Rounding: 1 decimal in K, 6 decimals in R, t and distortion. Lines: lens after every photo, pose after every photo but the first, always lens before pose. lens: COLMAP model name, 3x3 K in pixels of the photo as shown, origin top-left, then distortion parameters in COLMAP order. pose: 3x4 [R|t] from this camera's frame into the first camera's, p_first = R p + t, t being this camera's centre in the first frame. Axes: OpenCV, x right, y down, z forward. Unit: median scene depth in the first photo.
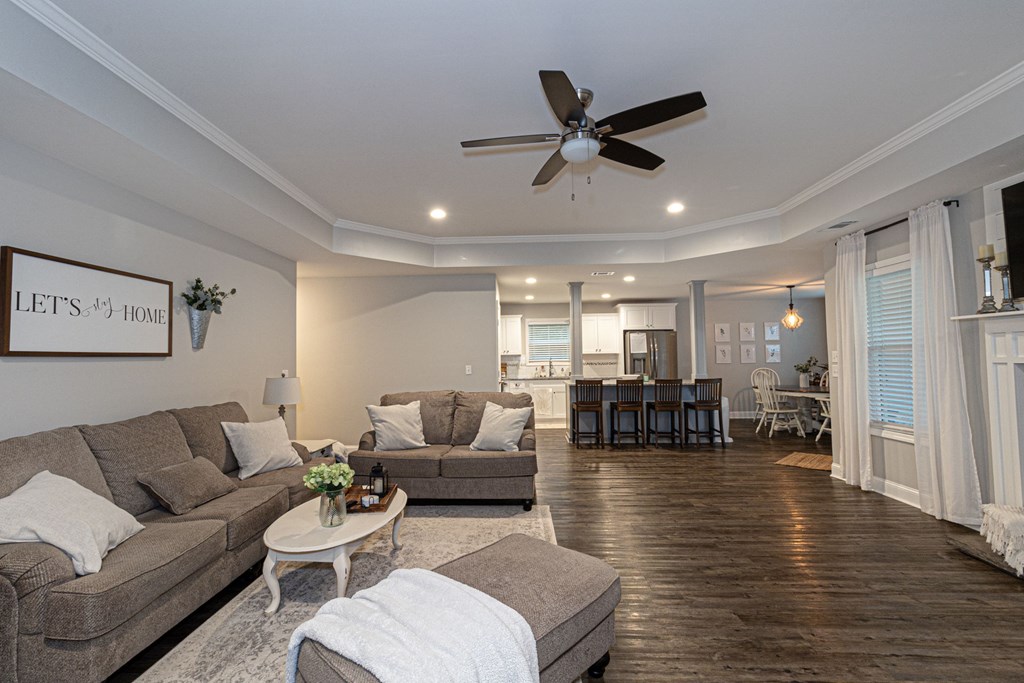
lens RADIAL K [[472.8, 0, 506.4], [0, 472.8, 340.3], [0, 0, 1]] dist [-0.000018, -0.000109]
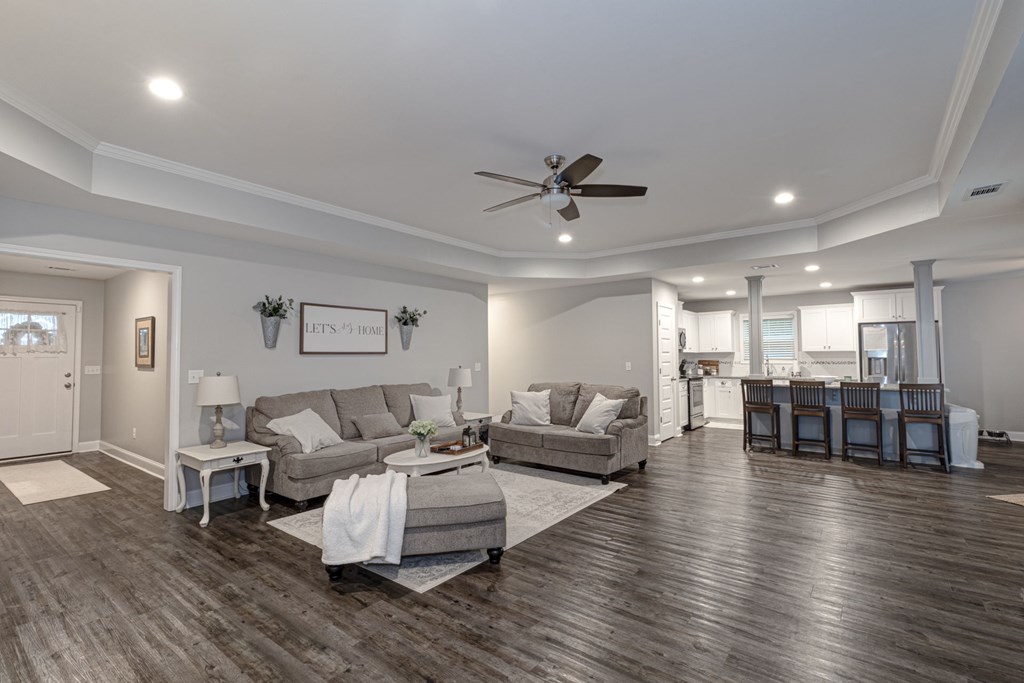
lens RADIAL K [[472.8, 0, 506.4], [0, 472.8, 340.3], [0, 0, 1]] dist [-0.000018, -0.000109]
pose [[0.809366, -0.010418, -0.587212, 0.470009], [0.016910, 0.999842, 0.005568, -0.012683], [0.587061, -0.014436, 0.809414, -0.092274]]
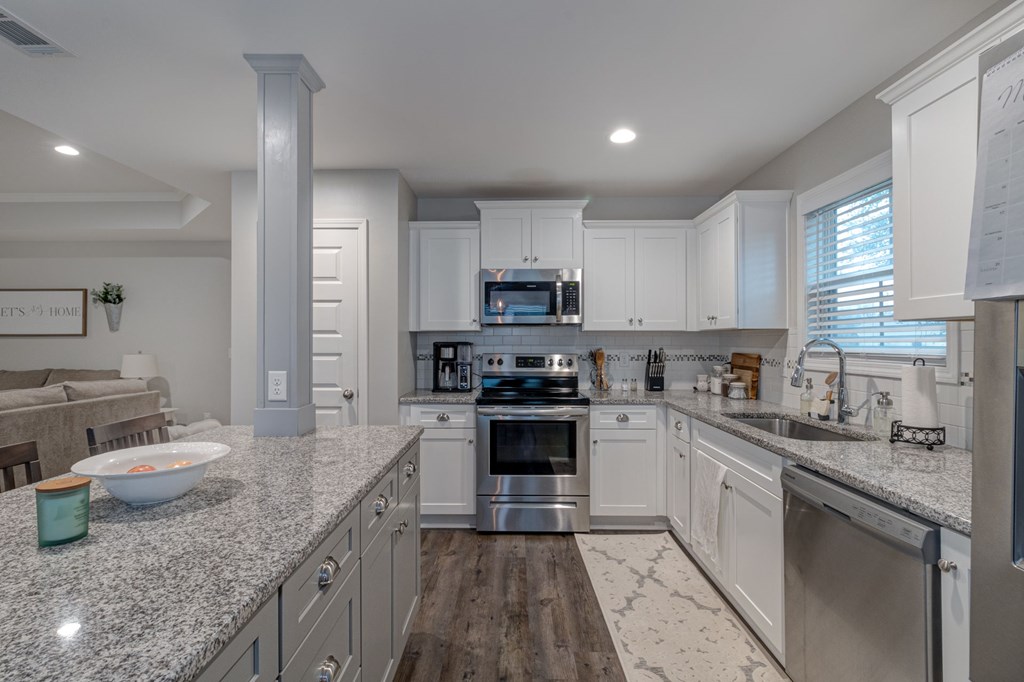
lens RADIAL K [[472.8, 0, 506.4], [0, 472.8, 339.8], [0, 0, 1]] dist [-0.000018, -0.000109]
pose [[0.015054, 0.016024, -0.999758, 0.660735], [0.039751, 0.999071, 0.016612, 0.056703], [0.999096, -0.039992, 0.014403, 1.758125]]
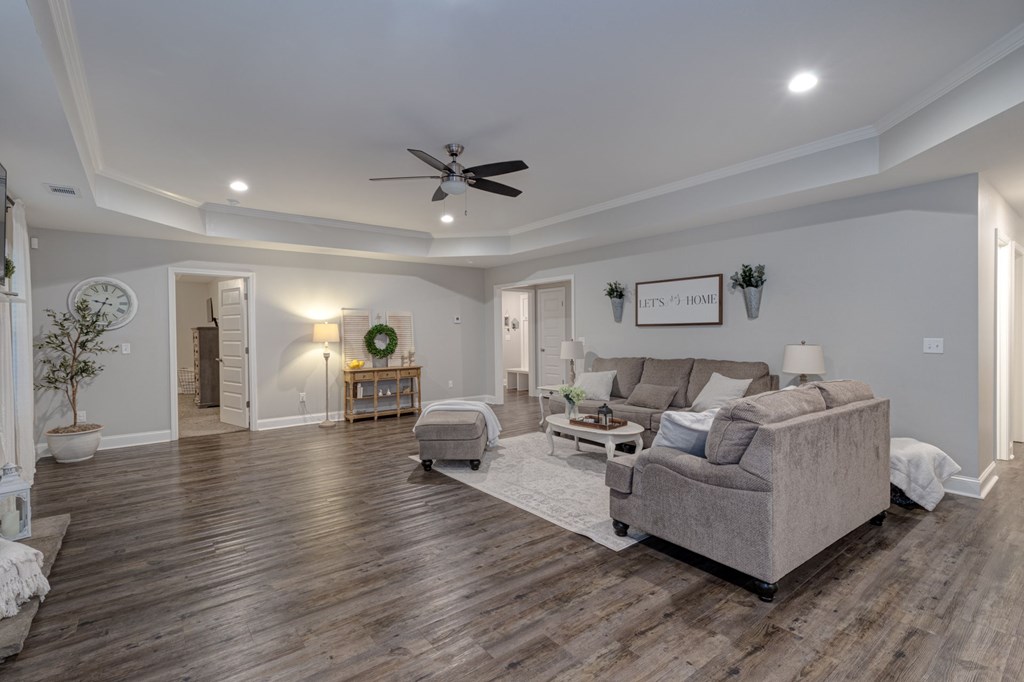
lens RADIAL K [[473.9, 0, 512.0], [0, 473.9, 341.0], [0, 0, 1]] dist [0.000829, 0.000681]
pose [[-0.763533, 0.037325, -0.644690, 0.552572], [0.048467, 0.998825, 0.000426, 0.039393], [0.643948, -0.030921, -0.764444, 1.258962]]
